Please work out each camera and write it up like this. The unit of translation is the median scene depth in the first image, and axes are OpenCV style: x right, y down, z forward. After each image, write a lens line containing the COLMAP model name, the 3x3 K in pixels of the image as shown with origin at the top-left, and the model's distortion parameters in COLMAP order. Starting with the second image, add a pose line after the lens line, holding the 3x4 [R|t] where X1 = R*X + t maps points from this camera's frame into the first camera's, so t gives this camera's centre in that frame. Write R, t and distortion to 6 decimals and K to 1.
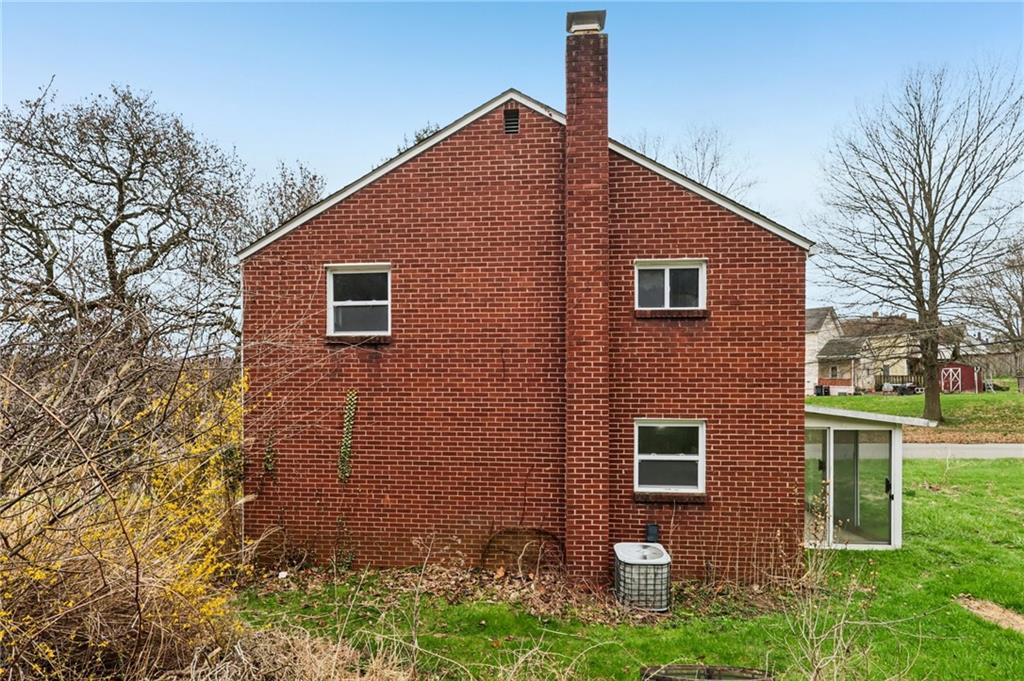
lens RADIAL K [[481.4, 0, 513.6], [0, 481.4, 387.3], [0, 0, 1]] dist [-0.002814, -0.000769]
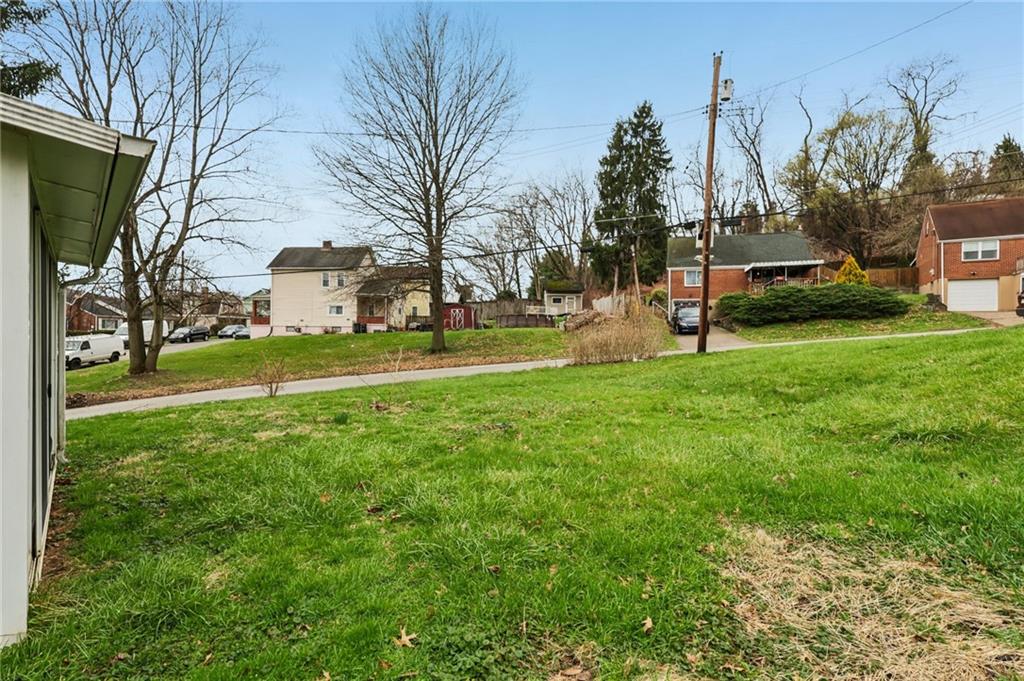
lens RADIAL K [[468.5, 0, 512.0], [0, 468.5, 340.5], [0, 0, 1]] dist [0.000542, 0.000114]
pose [[0.675306, 0.000933, 0.737537, 0.209226], [-0.002111, 0.999998, 0.000667, 0.045896], [-0.737535, -0.002008, 0.675306, 0.172490]]
